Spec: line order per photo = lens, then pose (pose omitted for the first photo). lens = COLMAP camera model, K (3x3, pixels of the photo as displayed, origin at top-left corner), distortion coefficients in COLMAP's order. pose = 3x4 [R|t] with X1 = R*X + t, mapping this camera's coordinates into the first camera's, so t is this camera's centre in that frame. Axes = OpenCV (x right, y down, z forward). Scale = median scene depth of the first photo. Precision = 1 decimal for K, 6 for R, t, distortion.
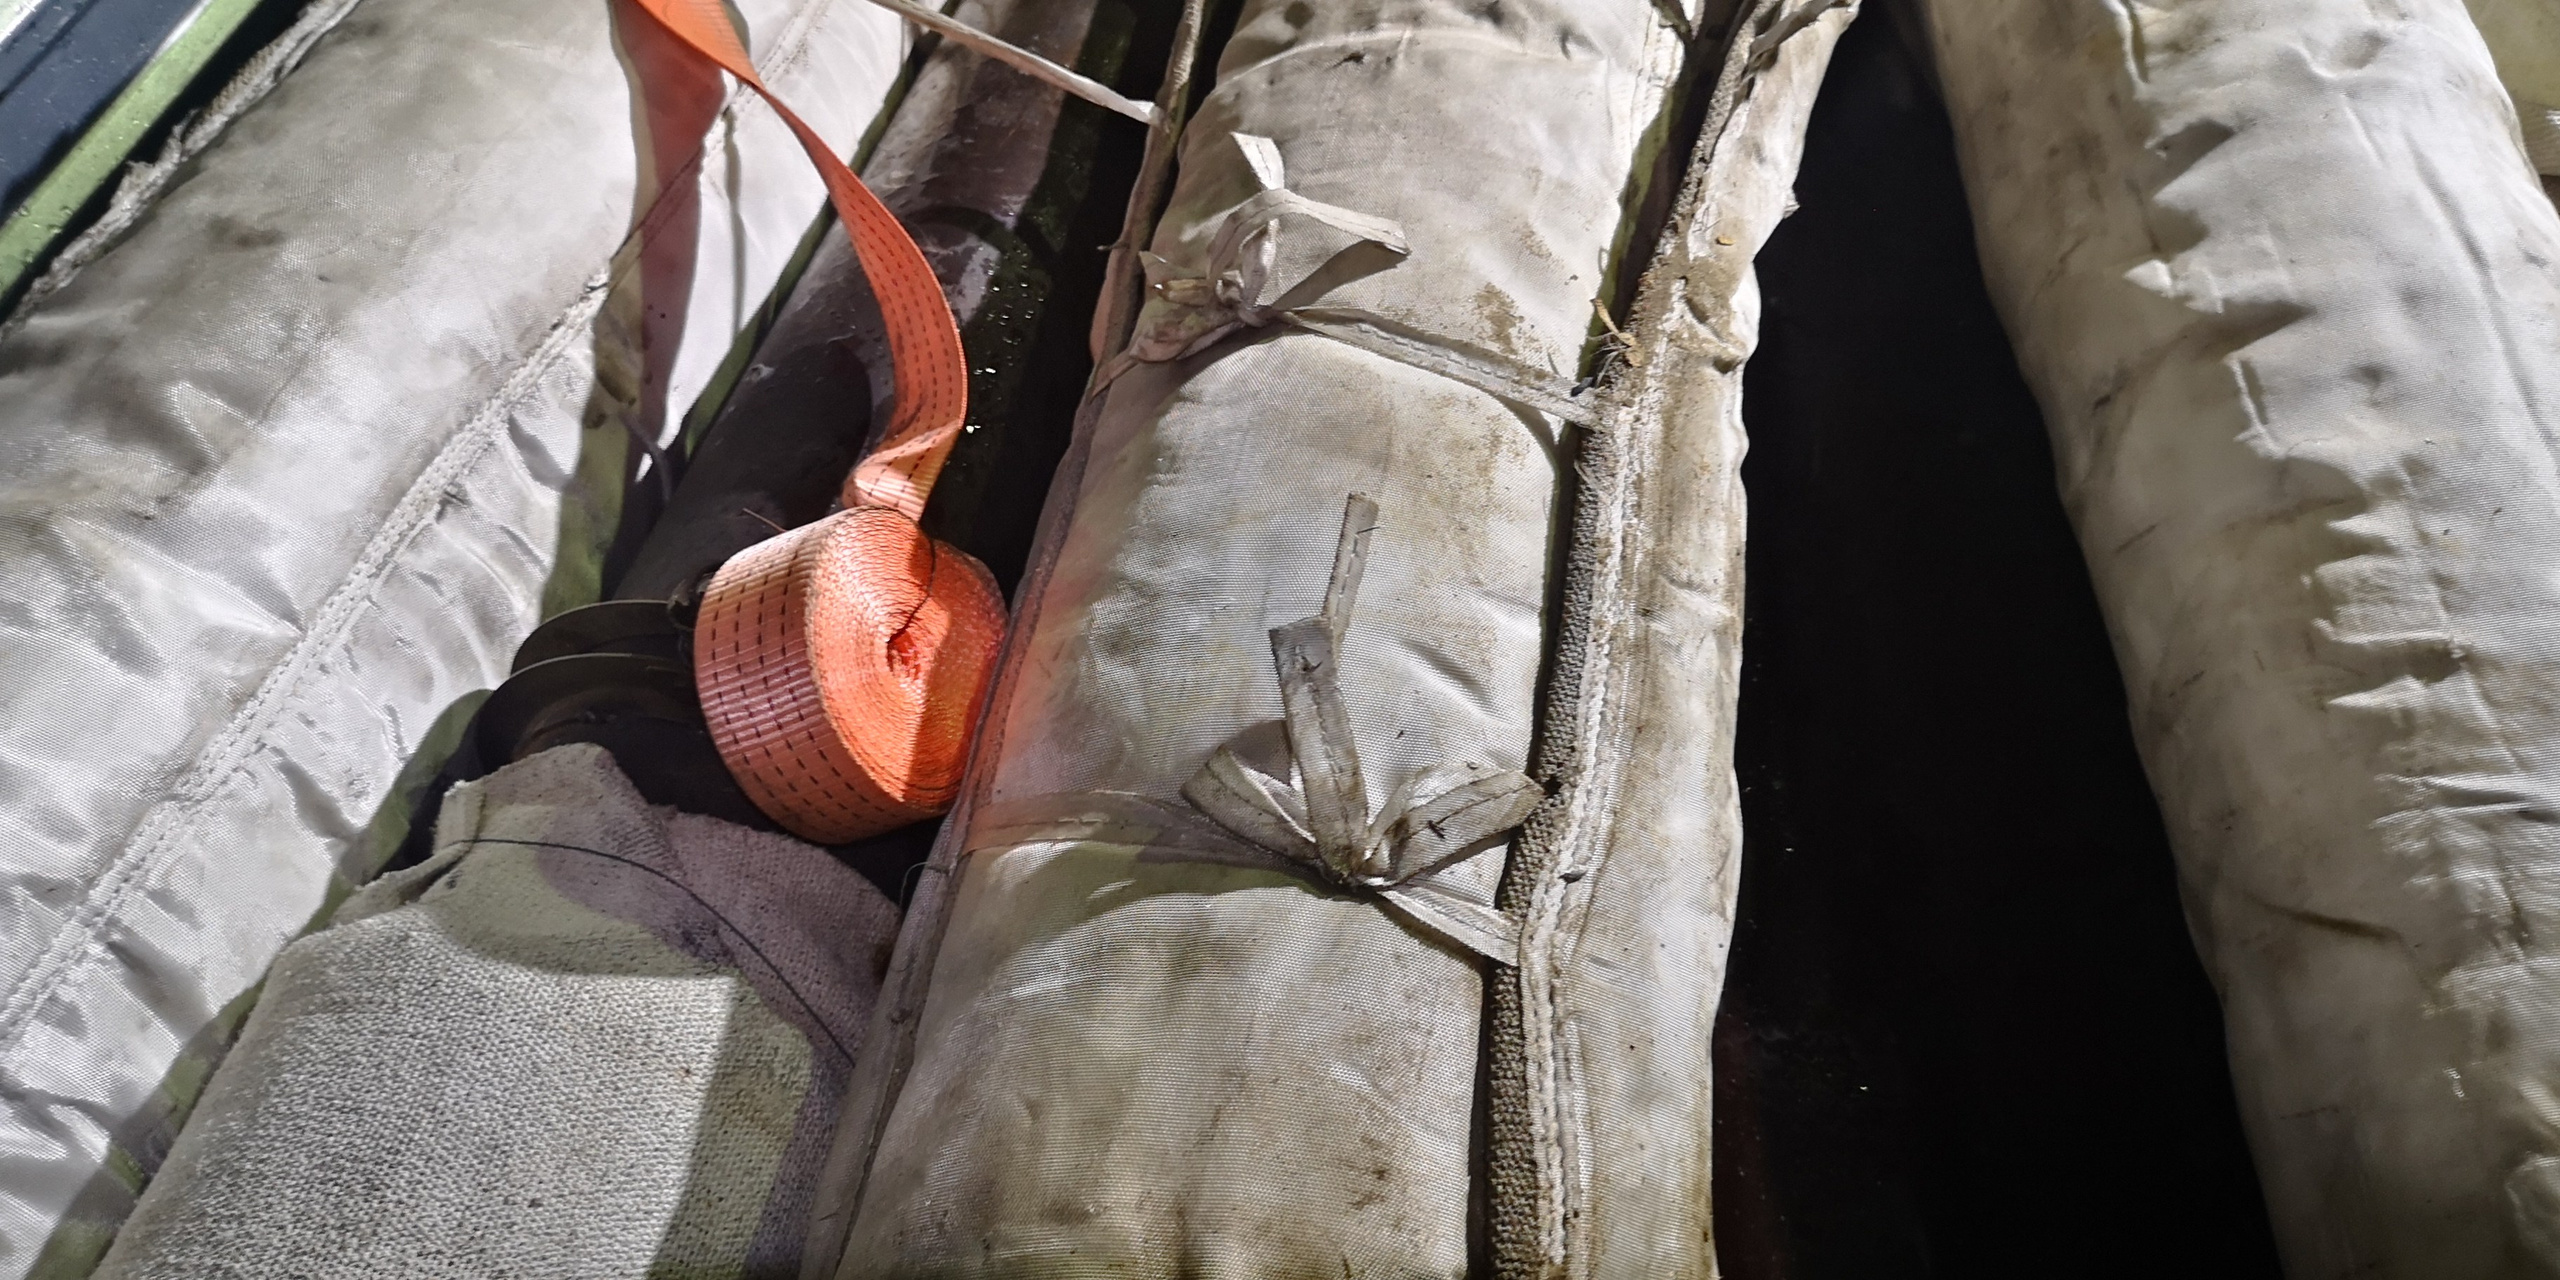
lens RADIAL K [[2081.3, 0, 1284.9], [0, 2081.3, 655.3], [0, 0, 1]] dist [0.066414, -0.089279]
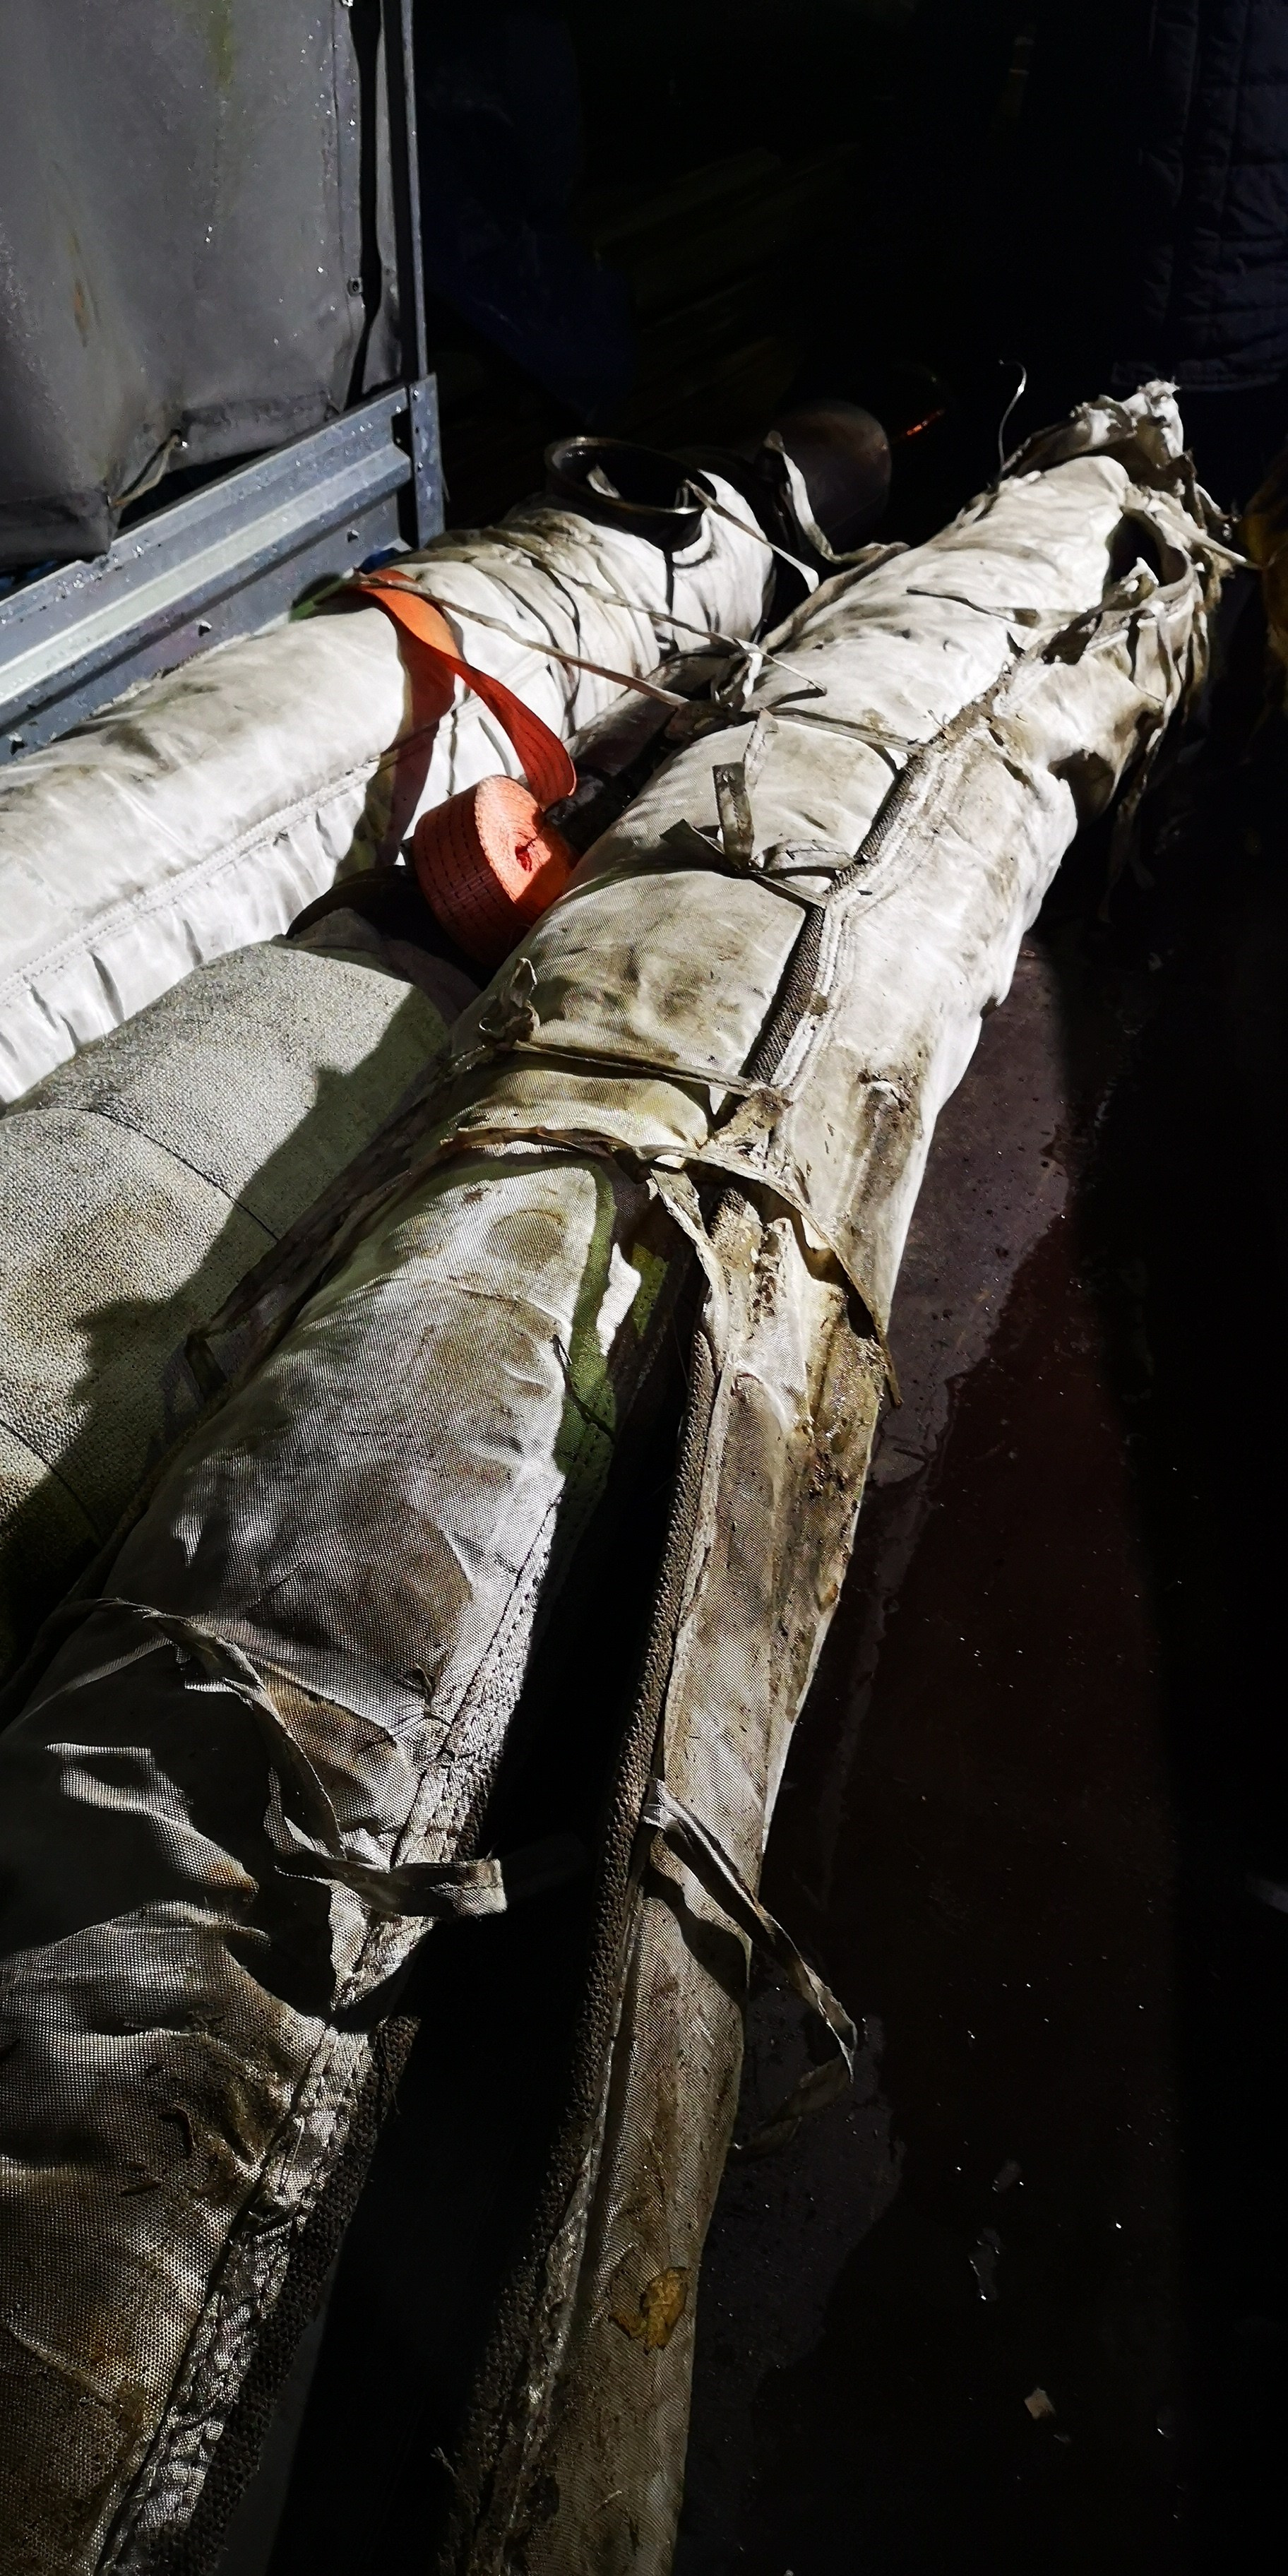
lens RADIAL K [[2094.3, 0, 644.0], [0, 2094.3, 1288.0], [0, 0, 1]] dist [0.066414, -0.089279]
pose [[0.988672, 0.056021, -0.139244, 0.187979], [-0.093216, 0.956303, -0.277118, 0.824553], [0.117635, 0.286959, 0.950693, -0.589059]]
